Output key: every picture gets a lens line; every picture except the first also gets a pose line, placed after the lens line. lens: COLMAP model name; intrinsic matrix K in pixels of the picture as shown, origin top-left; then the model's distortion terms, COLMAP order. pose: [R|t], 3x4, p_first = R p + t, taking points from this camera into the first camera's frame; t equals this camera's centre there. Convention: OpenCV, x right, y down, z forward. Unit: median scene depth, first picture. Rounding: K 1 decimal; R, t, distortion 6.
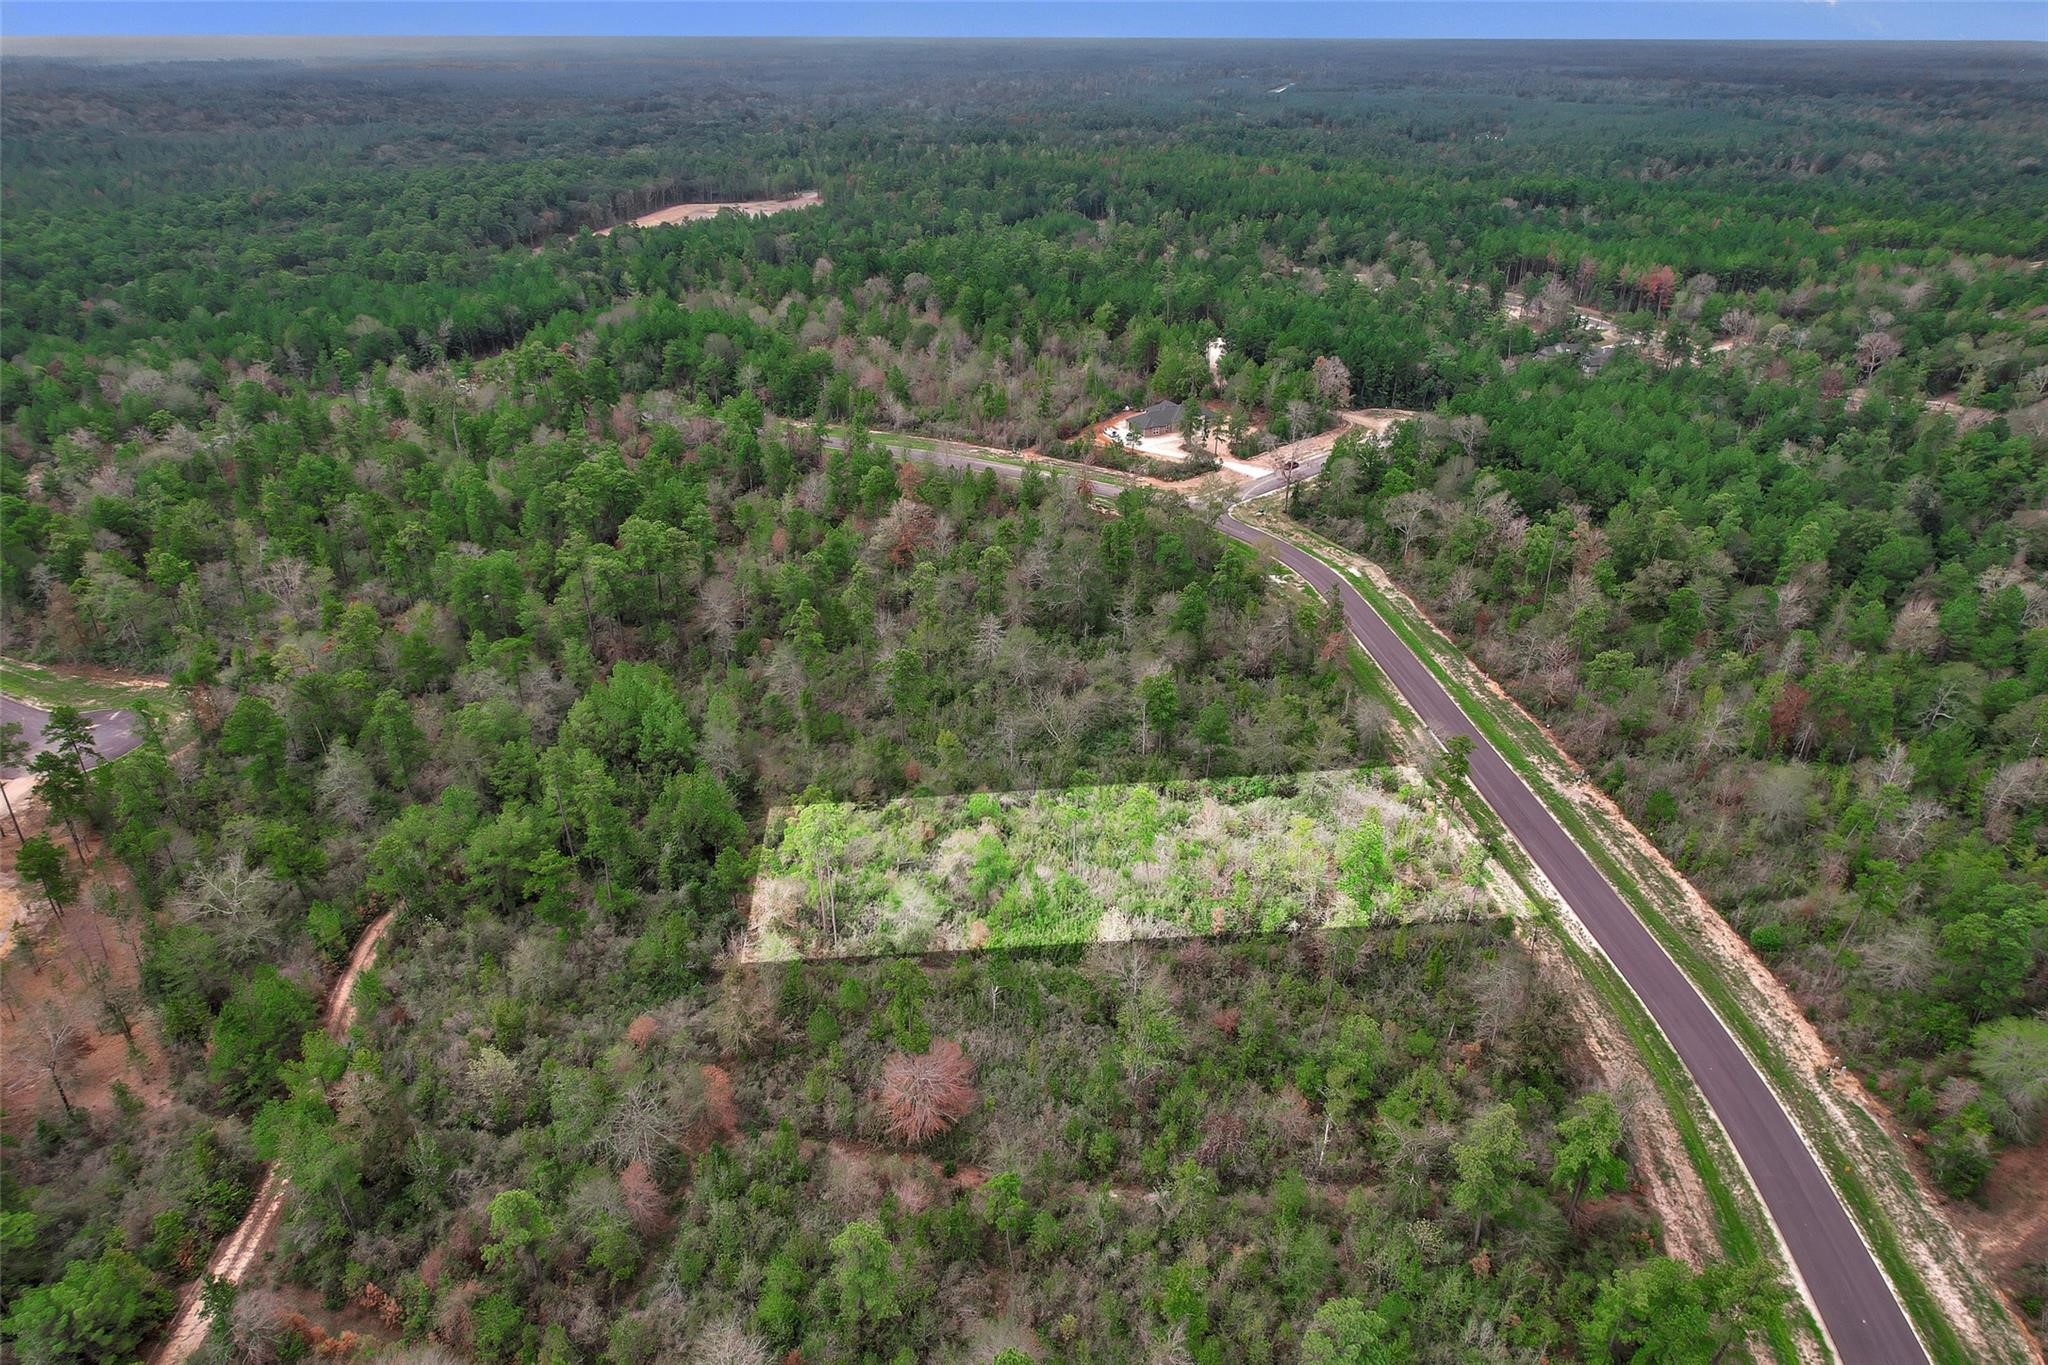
lens RADIAL K [[1312.1, 0, 1024.0], [0, 1312.1, 682.5], [0, 0, 1]] dist [-0.073836, 0.068386]
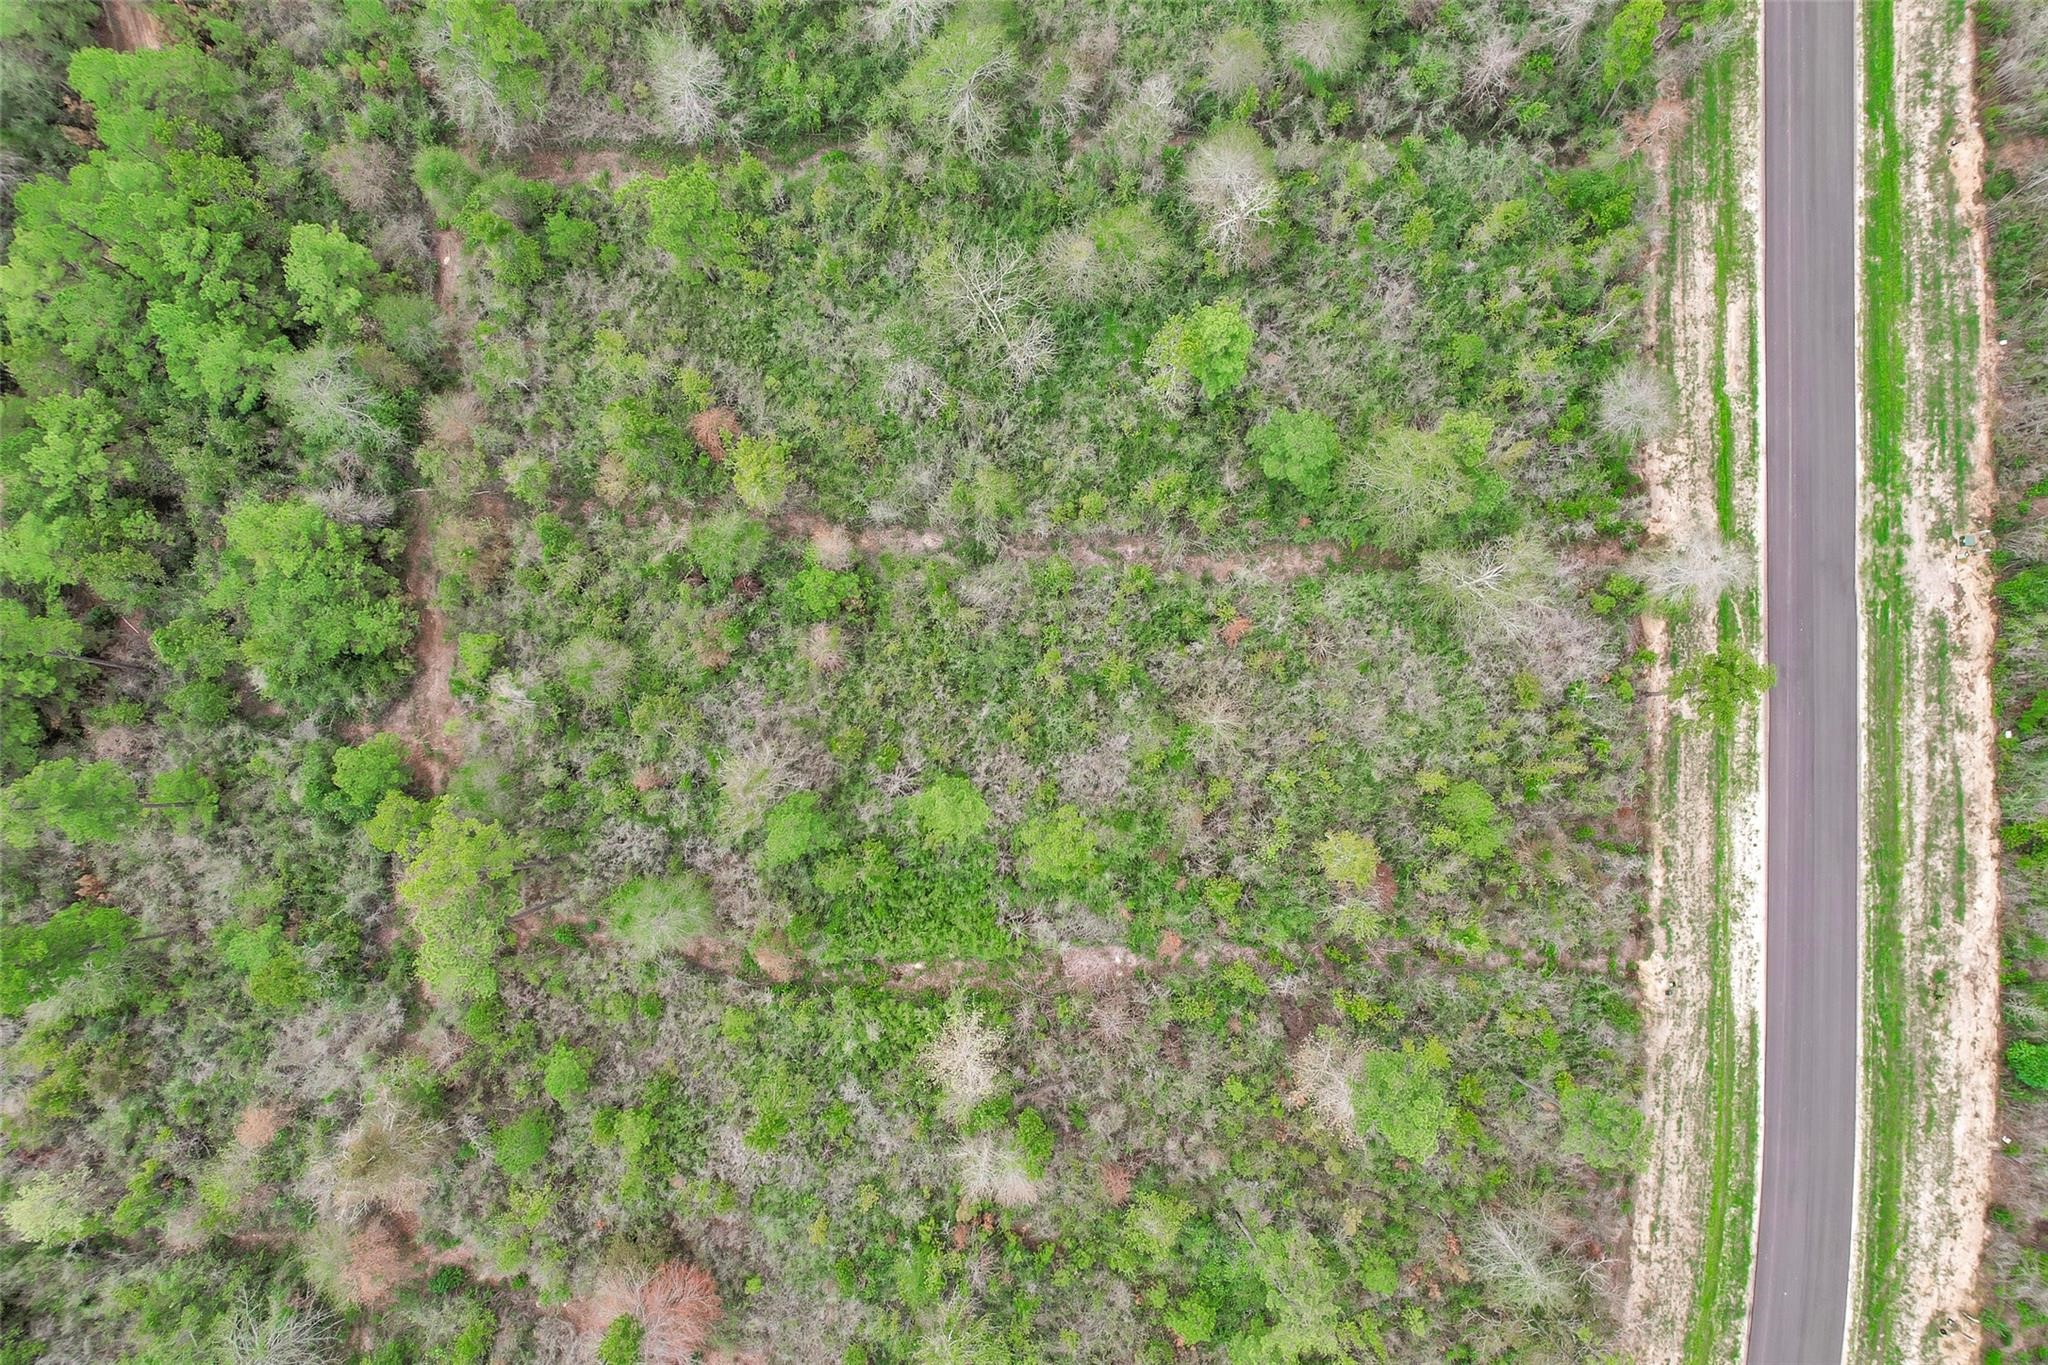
lens RADIAL K [[1312.1, 0, 1024.0], [0, 1312.1, 682.5], [0, 0, 1]] dist [-0.073836, 0.068386]
pose [[0.990472, 0.136839, -0.015494, 0.083574], [-0.055547, 0.499925, 0.864286, -0.476213], [0.126014, -0.855190, 0.502763, 0.907299]]
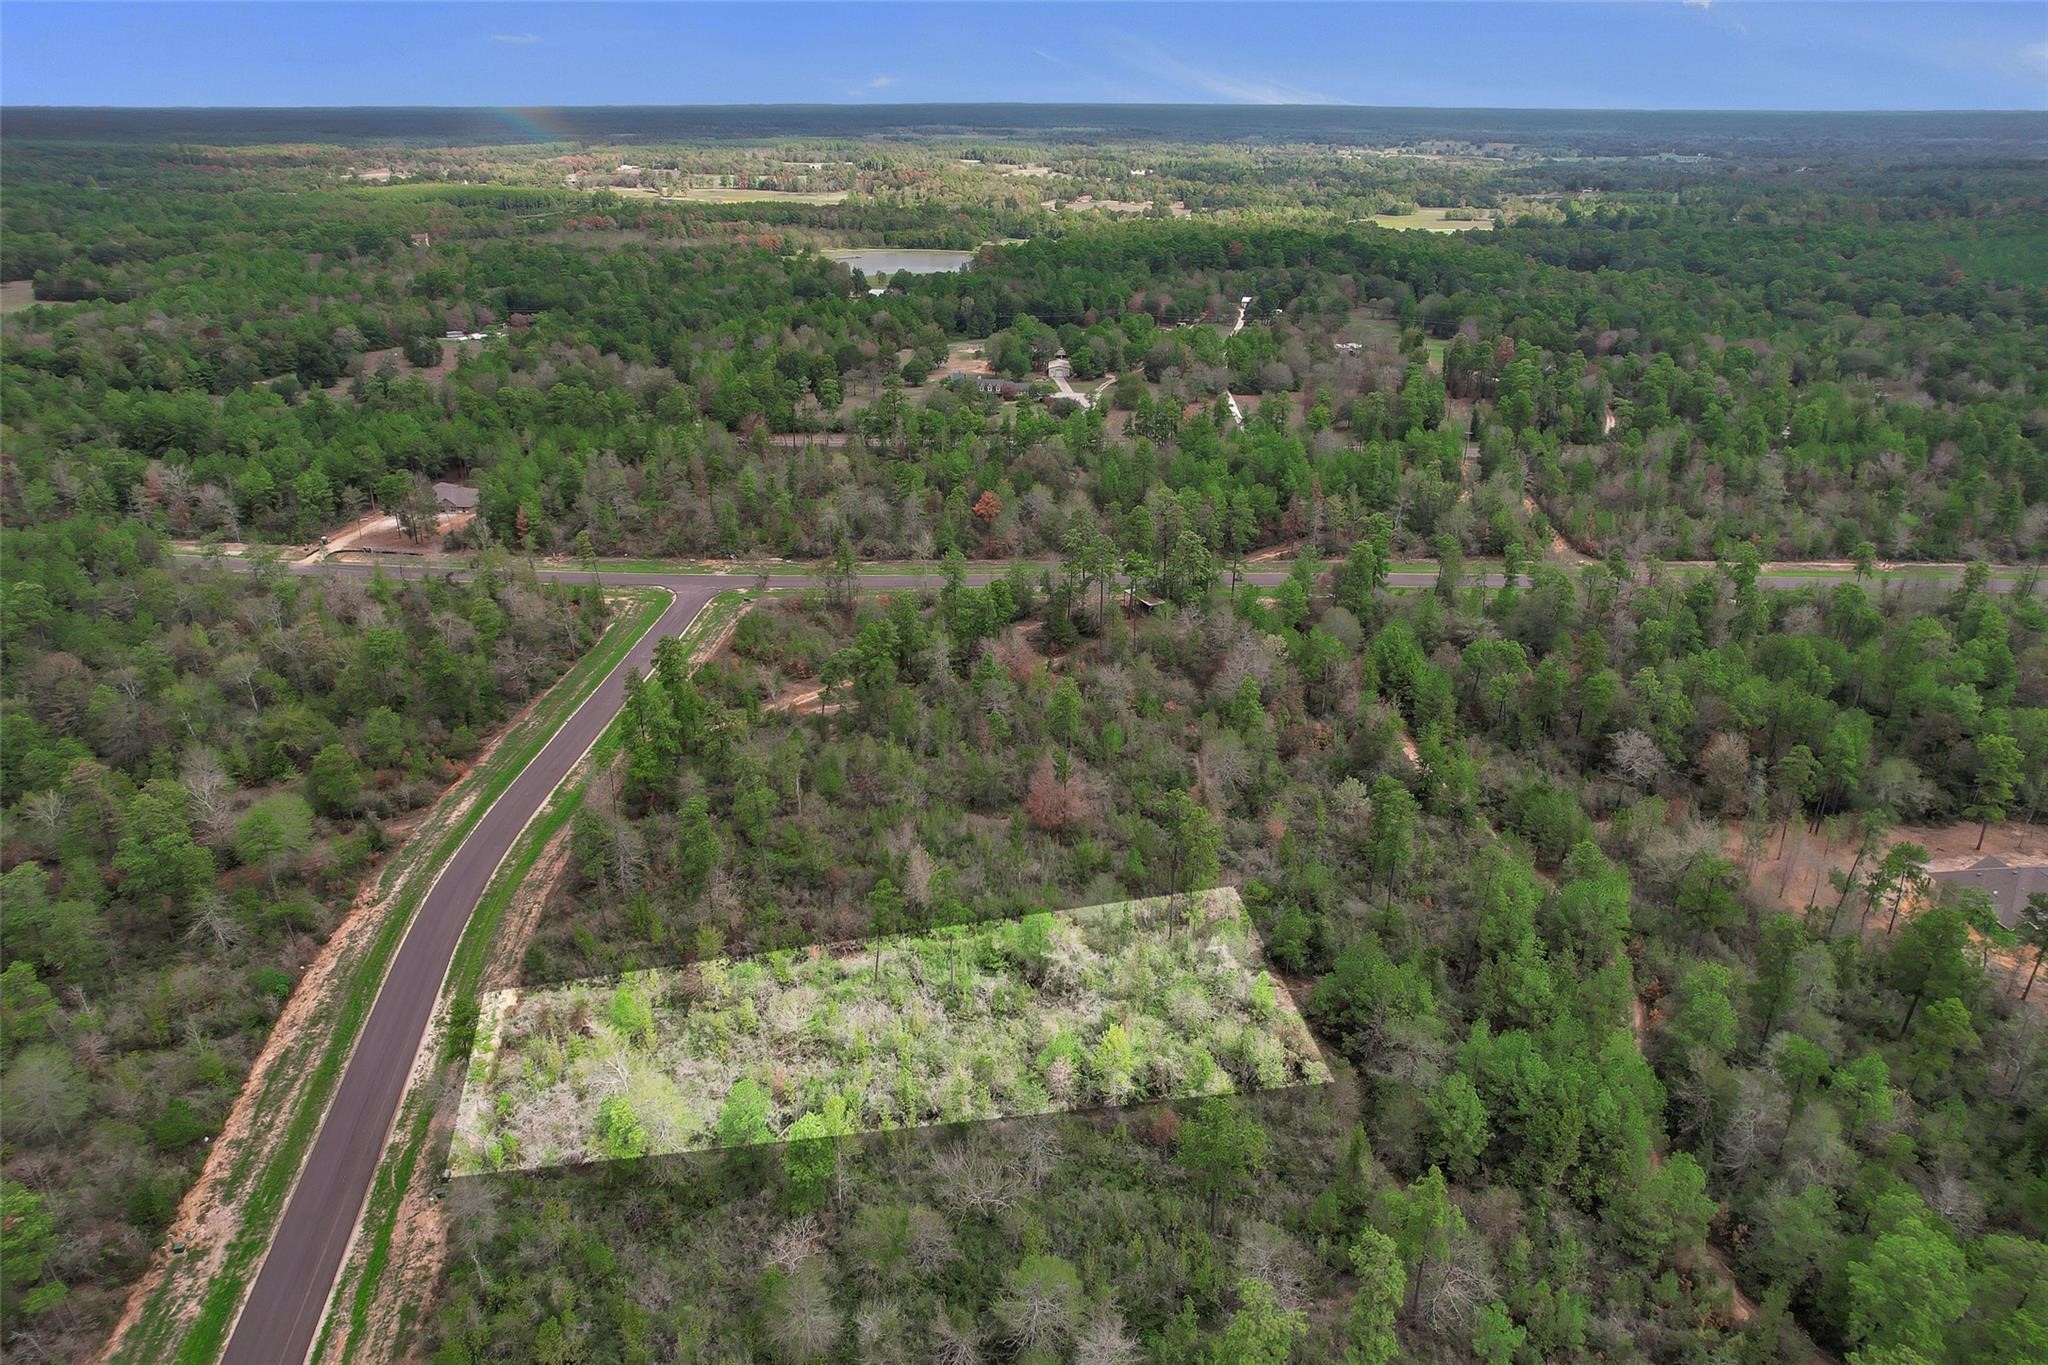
lens RADIAL K [[1324.1, 0, 1024.0], [0, 1324.1, 682.5], [0, 0, 1]] dist [-0.079990, 0.076366]
pose [[-0.997628, 0.022155, -0.065172, 0.051543], [-0.037135, 0.623966, 0.780569, -0.907597], [0.057958, 0.781138, -0.621663, 1.729437]]
